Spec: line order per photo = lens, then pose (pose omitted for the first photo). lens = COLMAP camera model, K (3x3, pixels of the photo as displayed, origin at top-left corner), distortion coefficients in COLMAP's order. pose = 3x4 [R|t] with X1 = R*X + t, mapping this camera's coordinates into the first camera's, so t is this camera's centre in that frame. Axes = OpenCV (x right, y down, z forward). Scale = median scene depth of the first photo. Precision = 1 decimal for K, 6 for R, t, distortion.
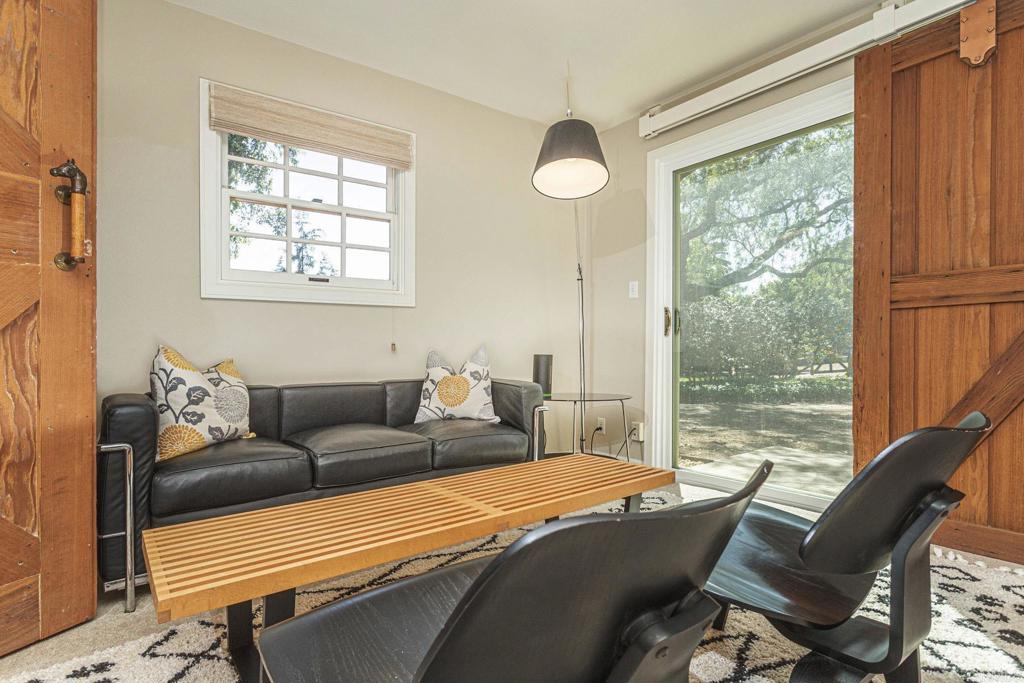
lens RADIAL K [[527.3, 0, 514.1], [0, 527.3, 344.0], [0, 0, 1]] dist [-0.001006, -0.000269]
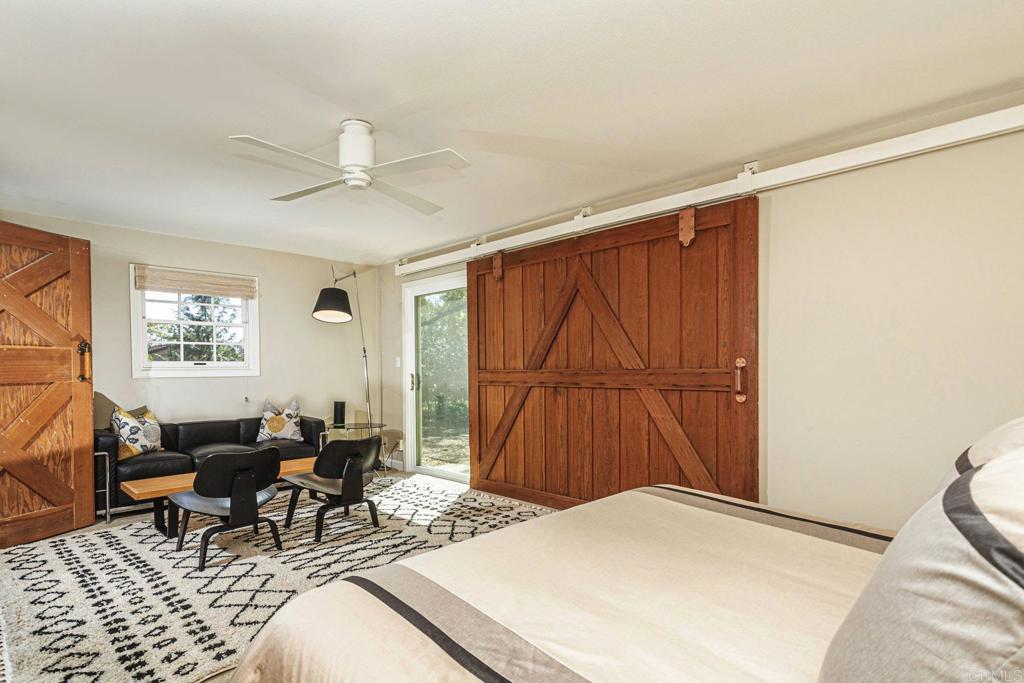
lens RADIAL K [[507.1, 0, 484.8], [0, 507.1, 381.2], [0, 0, 1]] dist [-0.002445, -0.000356]
pose [[0.994098, -0.003029, 0.108447, 0.511377], [-0.000322, 0.999523, 0.030872, -0.143793], [-0.108489, -0.030725, 0.993623, -1.035601]]
